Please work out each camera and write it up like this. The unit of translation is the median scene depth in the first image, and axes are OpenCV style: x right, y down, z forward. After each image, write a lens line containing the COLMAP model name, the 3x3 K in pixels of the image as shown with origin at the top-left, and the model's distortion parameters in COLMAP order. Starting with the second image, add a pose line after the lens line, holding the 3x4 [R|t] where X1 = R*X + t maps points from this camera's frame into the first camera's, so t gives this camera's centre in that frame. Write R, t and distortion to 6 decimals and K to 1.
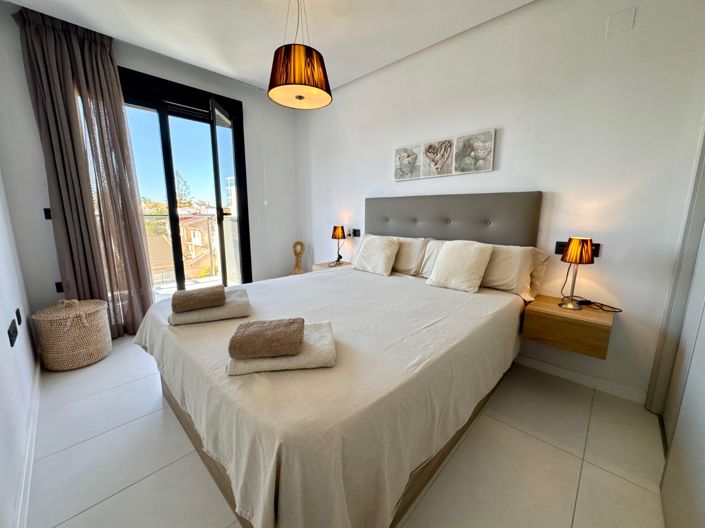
lens RADIAL K [[280.5, 0, 353.8], [0, 280.5, 265.6], [0, 0, 1]] dist [-0.004341, 0.000144]
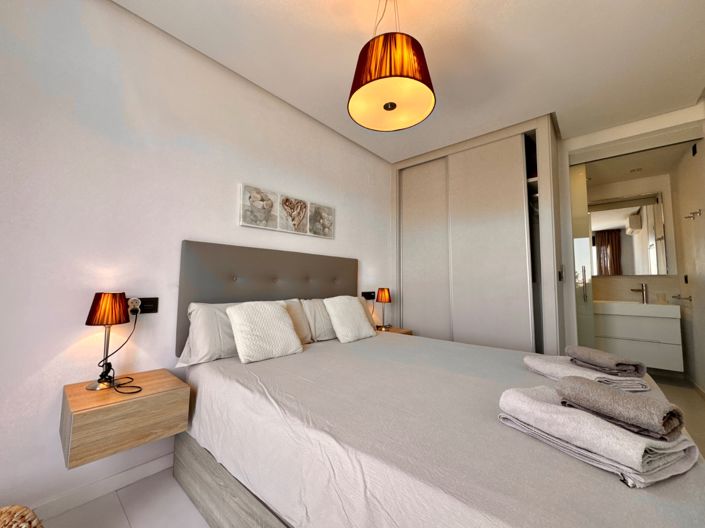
lens RADIAL K [[280.5, 0, 353.7], [0, 280.5, 262.6], [0, 0, 1]] dist [-0.004341, 0.000144]
pose [[-0.054757, 0.054511, 0.997011, -0.646165], [0.163557, 0.985512, -0.044900, -0.140913], [-0.985013, 0.160610, -0.062880, 0.866622]]
